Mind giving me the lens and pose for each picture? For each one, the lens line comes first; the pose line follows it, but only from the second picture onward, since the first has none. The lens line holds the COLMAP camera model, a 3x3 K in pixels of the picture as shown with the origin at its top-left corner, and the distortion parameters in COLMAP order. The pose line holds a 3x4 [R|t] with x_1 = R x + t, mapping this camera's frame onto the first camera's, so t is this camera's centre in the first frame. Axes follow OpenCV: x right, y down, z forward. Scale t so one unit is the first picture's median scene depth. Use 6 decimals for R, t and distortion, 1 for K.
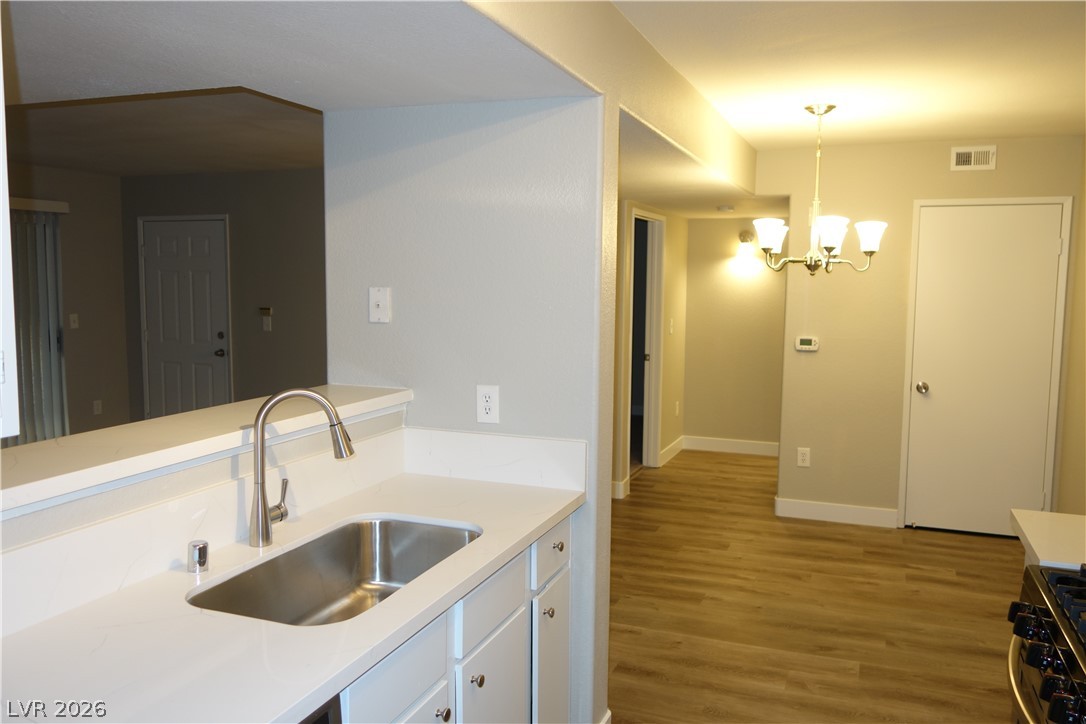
lens RADIAL K [[856.2, 0, 542.1], [0, 856.2, 364.0], [0, 0, 1]] dist [0.002943, -0.003209]
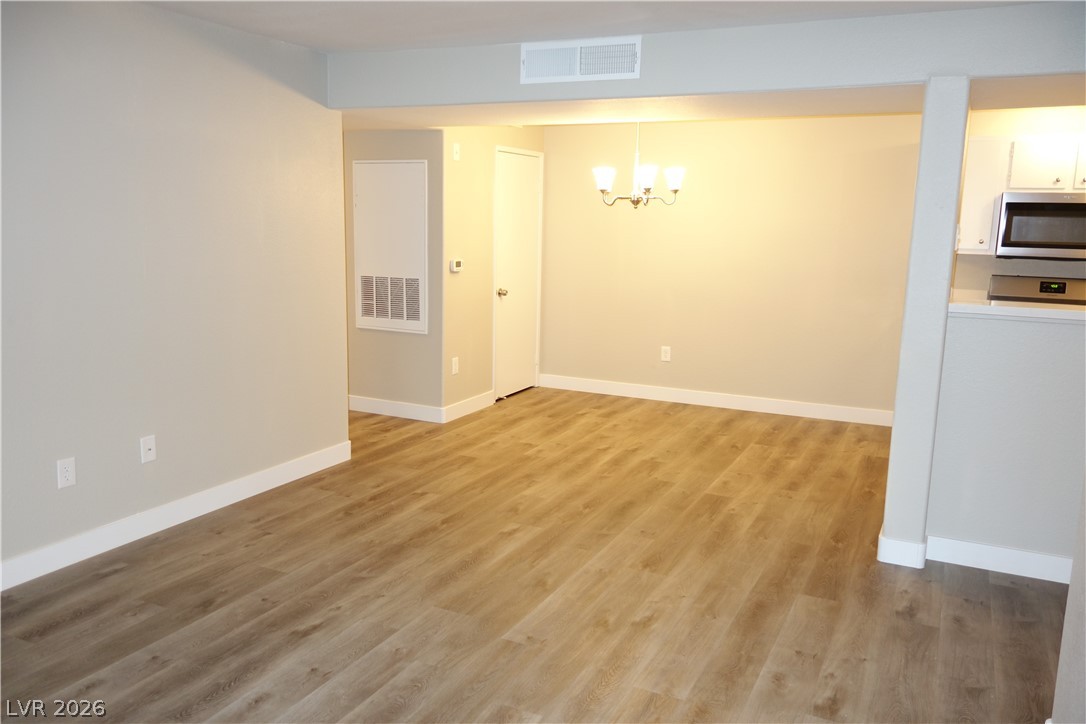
lens RADIAL K [[856.2, 0, 542.1], [0, 856.2, 364.0], [0, 0, 1]] dist [0.002943, -0.003209]
pose [[0.083226, -0.179533, 0.980225, -0.863506], [0.083540, 0.981432, 0.172661, -0.086929], [-0.993023, 0.067518, 0.096679, 0.832925]]
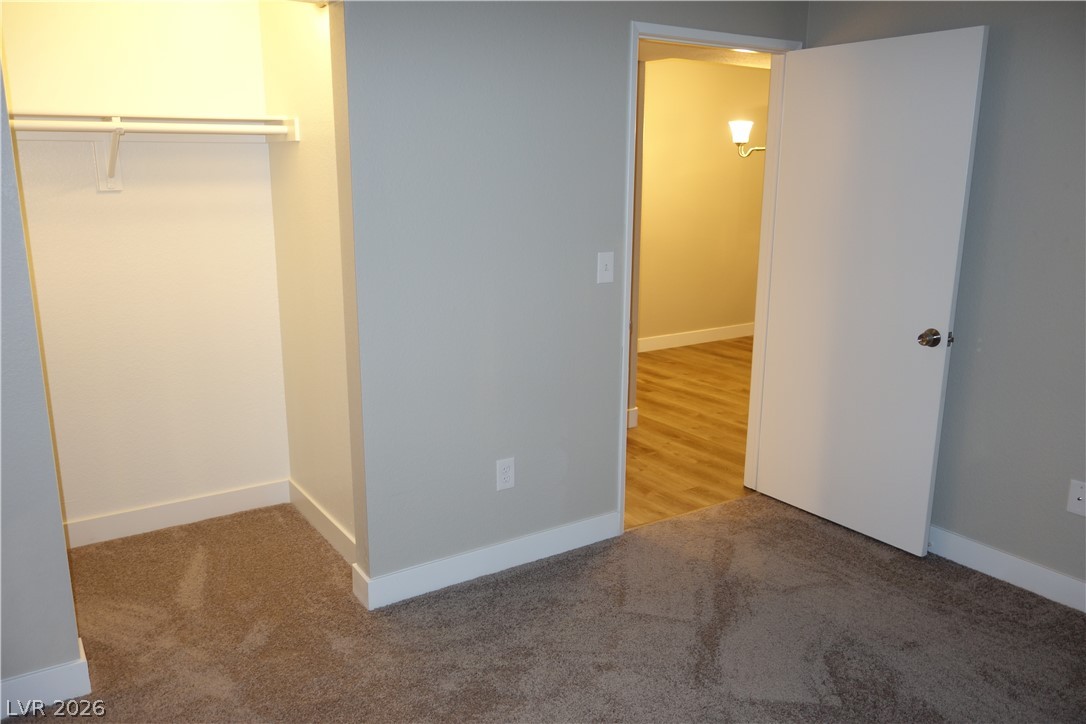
lens RADIAL K [[856.2, 0, 542.1], [0, 856.2, 364.0], [0, 0, 1]] dist [0.002943, -0.003209]
pose [[-0.819930, -0.144869, 0.553830, -0.157154], [0.044518, 0.948384, 0.313983, -0.197071], [-0.570730, 0.282100, -0.771160, 1.915631]]
